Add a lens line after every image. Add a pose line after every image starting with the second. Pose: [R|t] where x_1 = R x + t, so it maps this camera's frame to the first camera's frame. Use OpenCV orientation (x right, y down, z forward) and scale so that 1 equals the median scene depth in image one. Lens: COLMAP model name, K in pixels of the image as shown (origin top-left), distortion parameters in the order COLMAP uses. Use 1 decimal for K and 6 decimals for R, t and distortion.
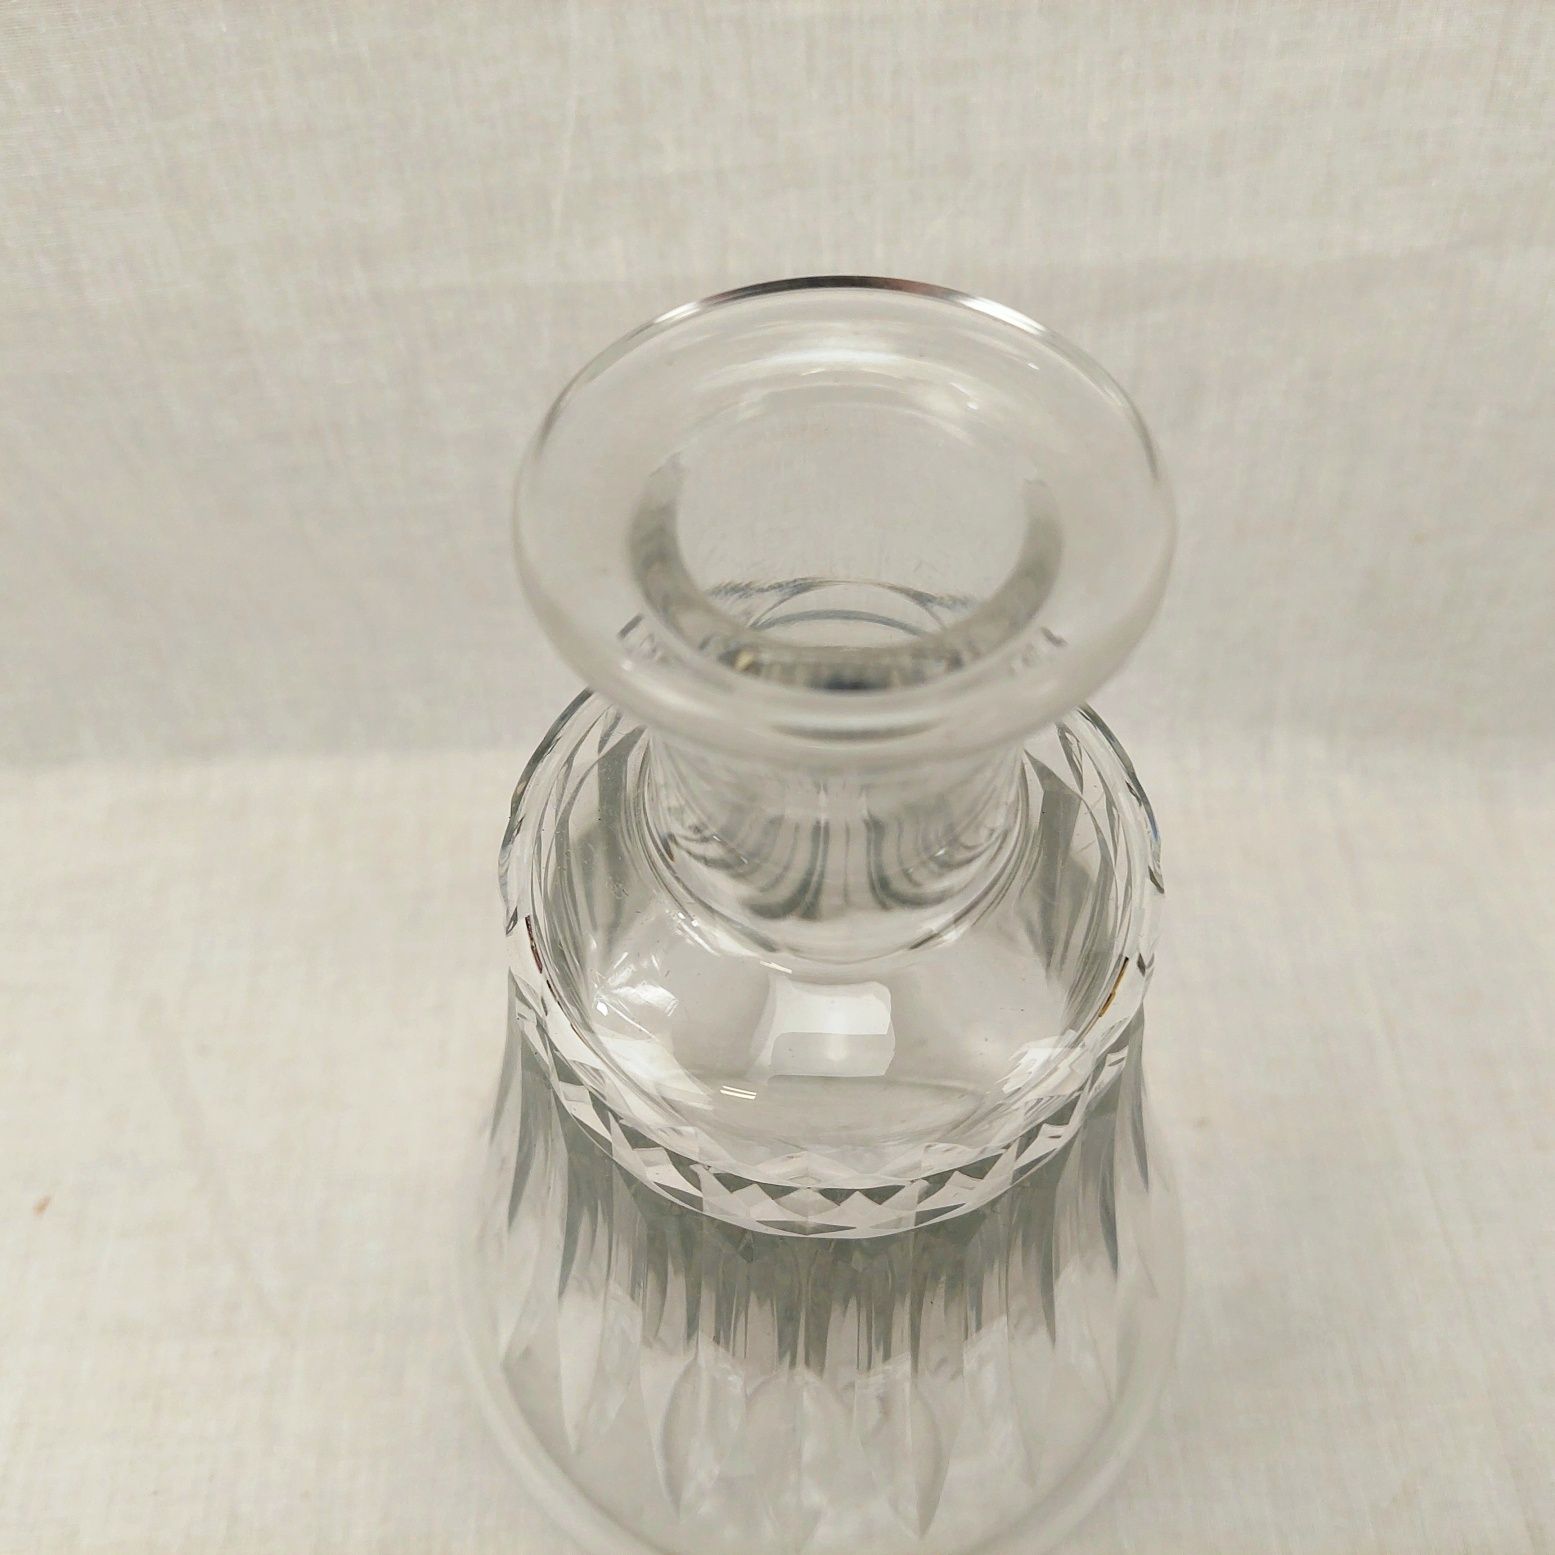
lens RADIAL K [[1536.7, 0, 784.9], [0, 1536.7, 755.4], [0, 0, 1]] dist [0.054343, -0.146521]
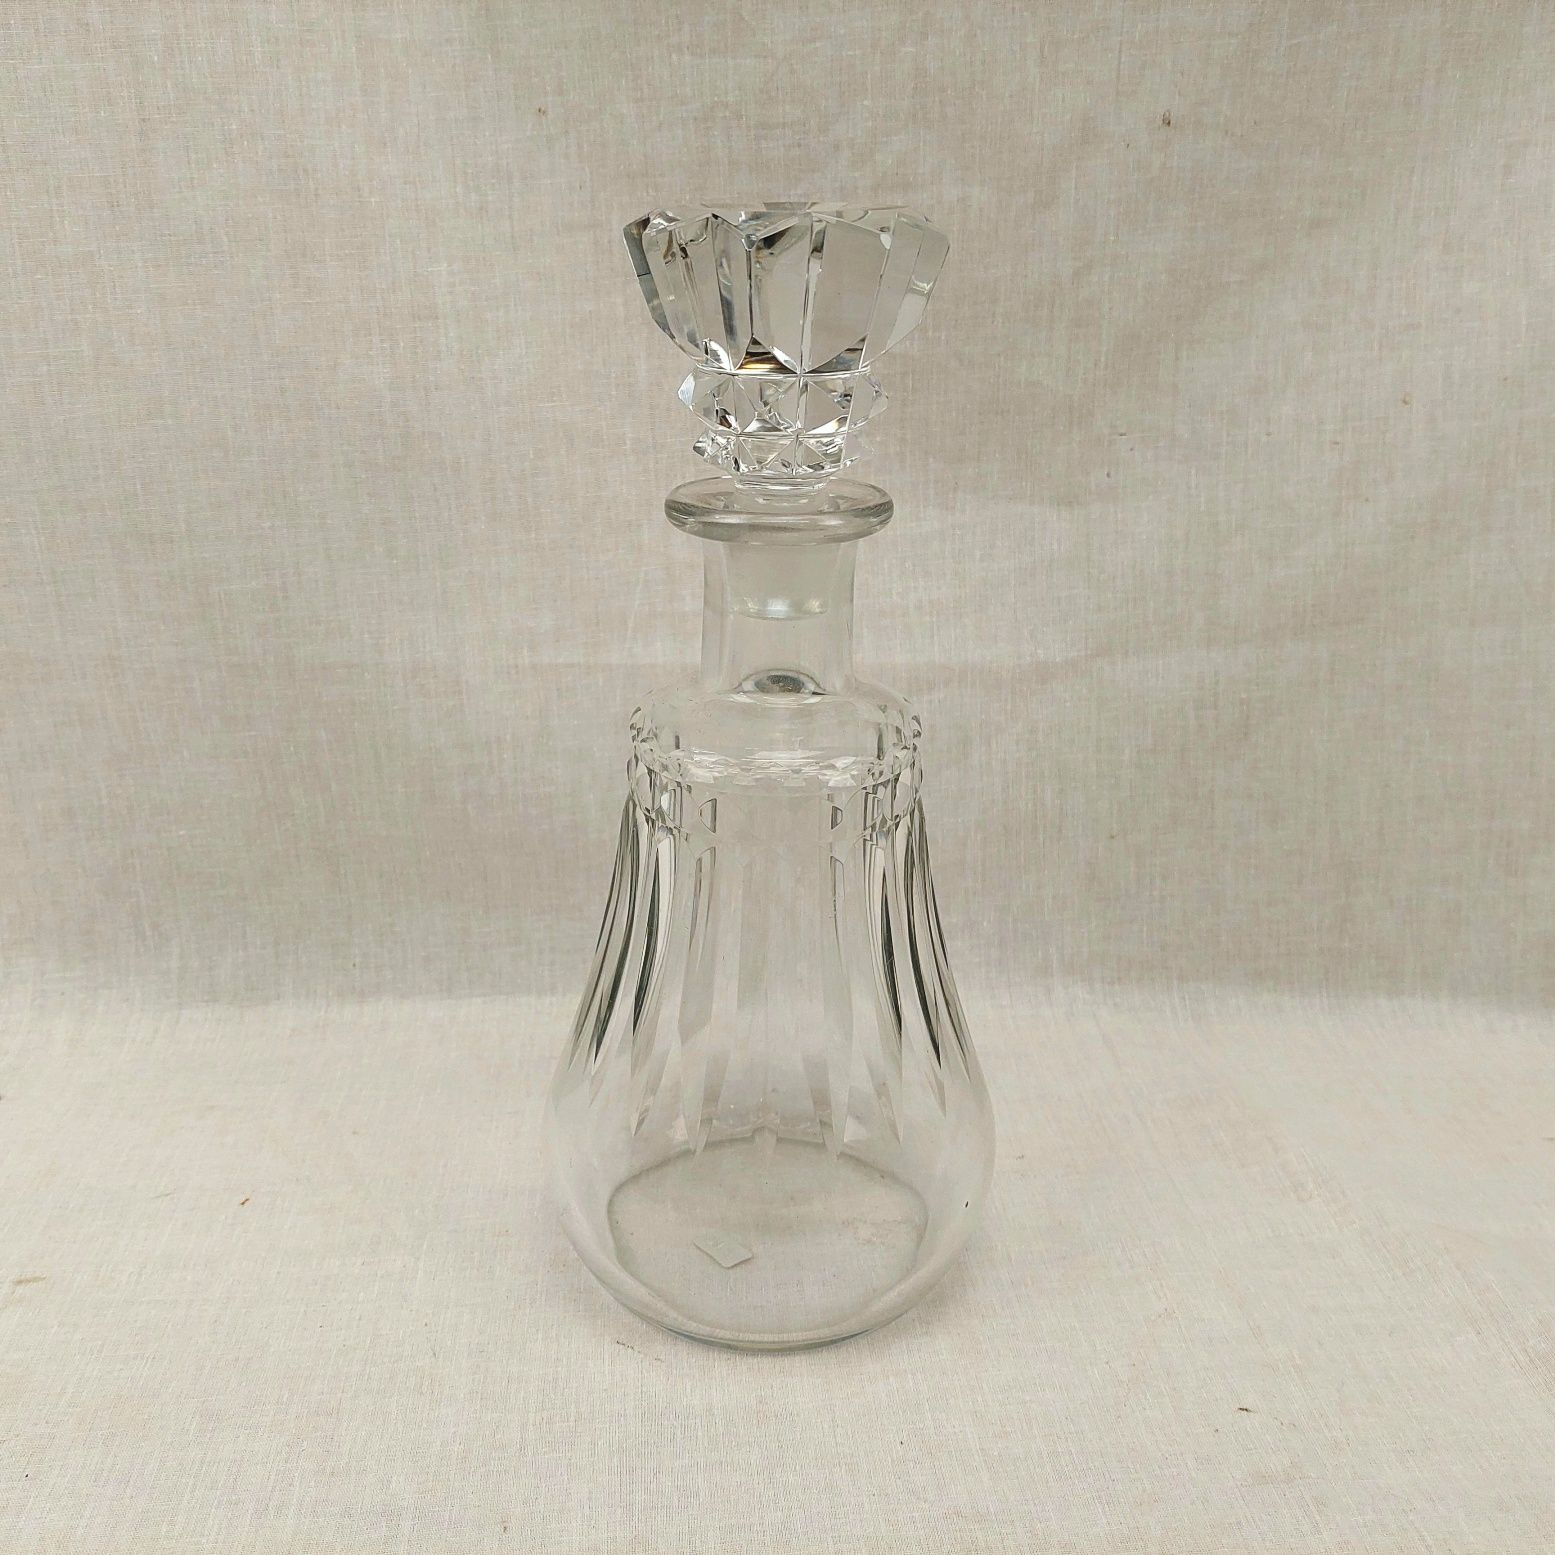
lens RADIAL K [[1492.6, 0, 772.2], [0, 1492.6, 781.8], [0, 0, 1]] dist [0.145391, -0.348054]
pose [[0.999182, 0.002057, 0.040378, -0.043337], [0.019929, 0.843887, -0.536150, 0.882377], [-0.035177, 0.536516, 0.843156, -0.544649]]
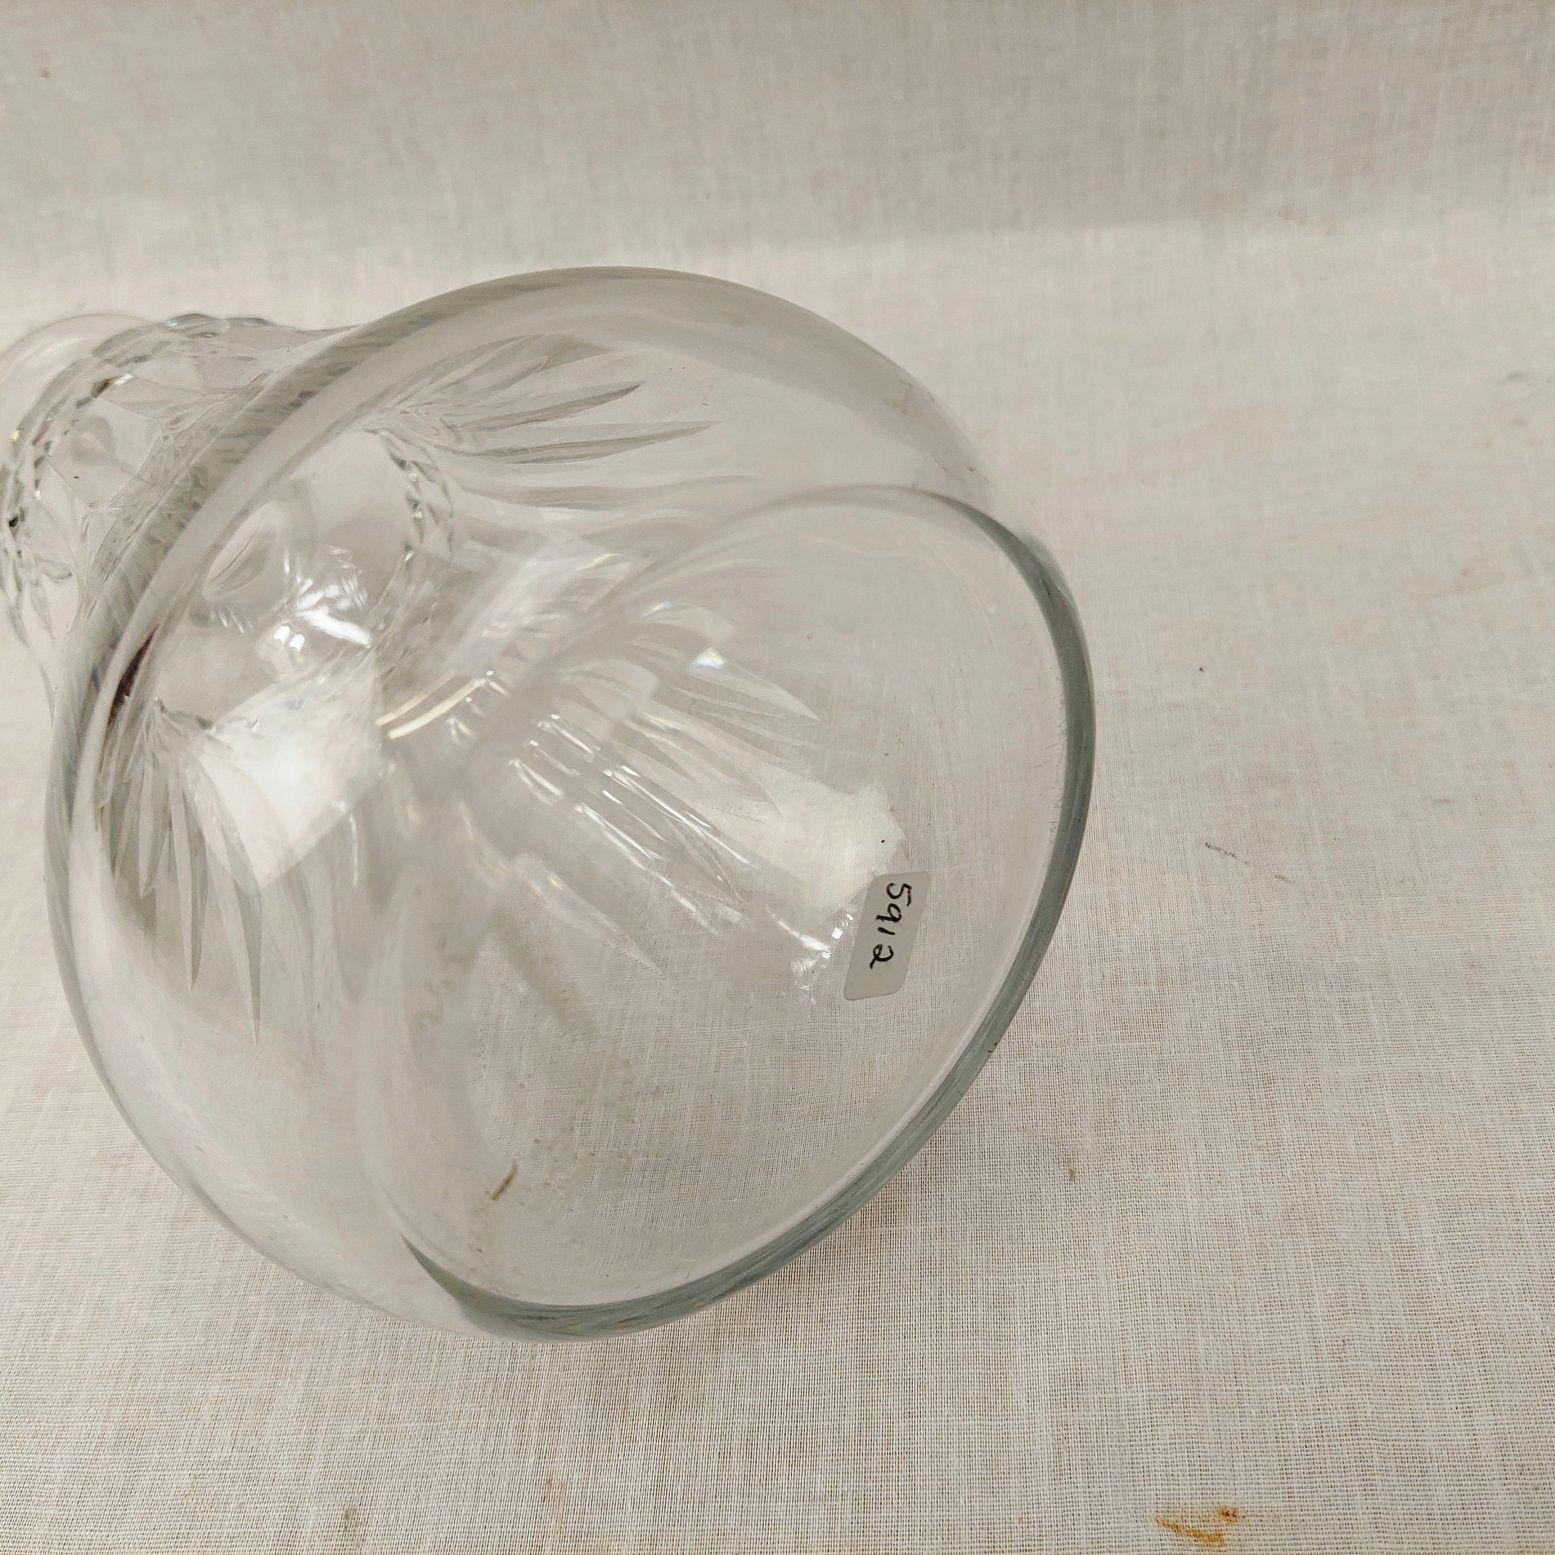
lens RADIAL K [[1542.3, 0, 777.5], [0, 1542.3, 777.5], [0, 0, 1]] dist [0.041898, -0.123047]
pose [[0.986156, 0.012266, -0.165367, -0.242691], [-0.020512, 0.998625, -0.048250, 0.547971], [0.164547, 0.050974, 0.985051, 0.053793]]
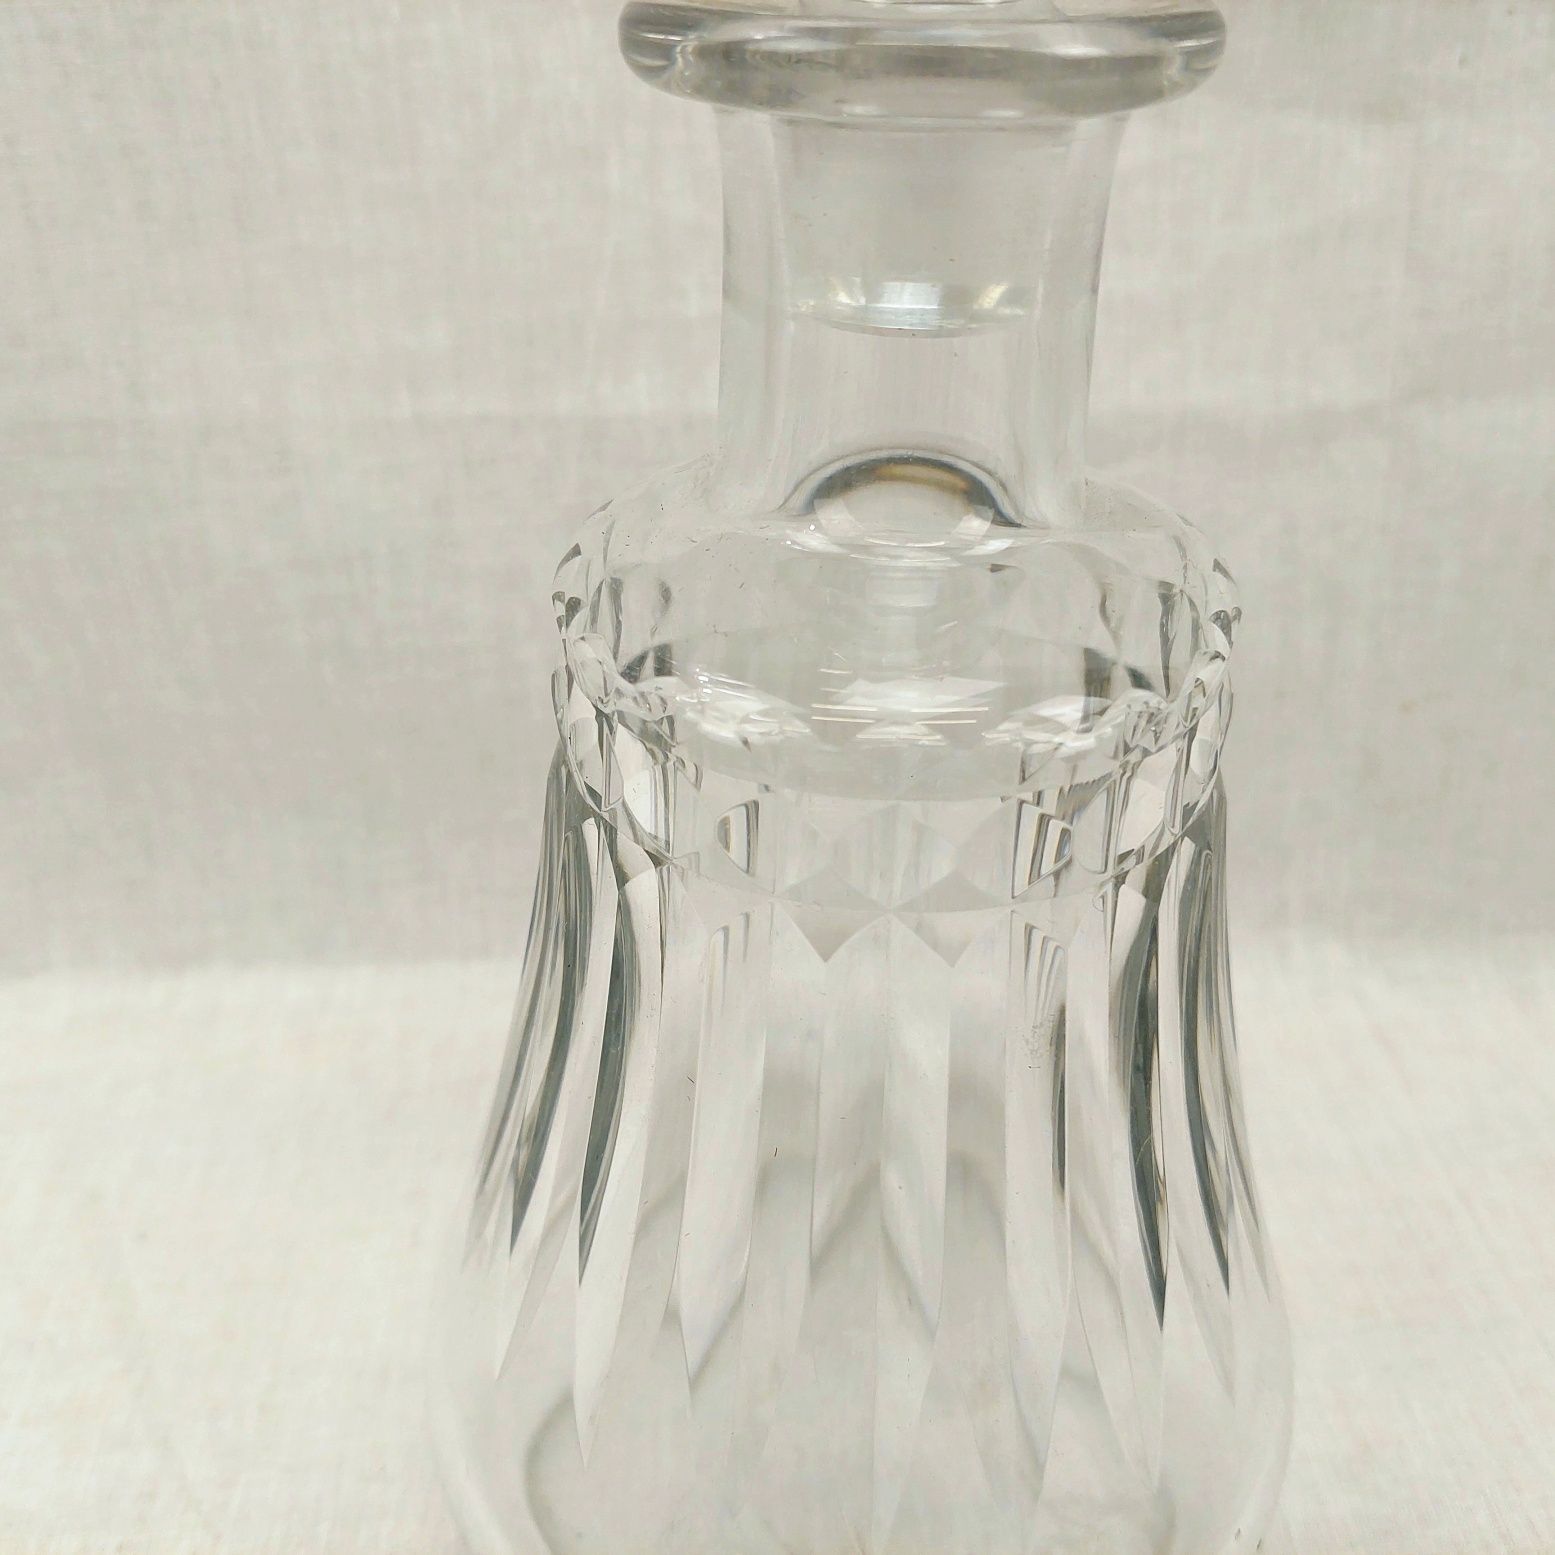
lens RADIAL K [[1542.3, 0, 777.5], [0, 1542.3, 777.5], [0, 0, 1]] dist [0.041898, -0.123047]
pose [[0.999550, -0.005857, 0.029421, -0.049480], [0.016667, 0.923876, -0.382330, 0.368531], [-0.024942, 0.382648, 0.923557, 0.095241]]
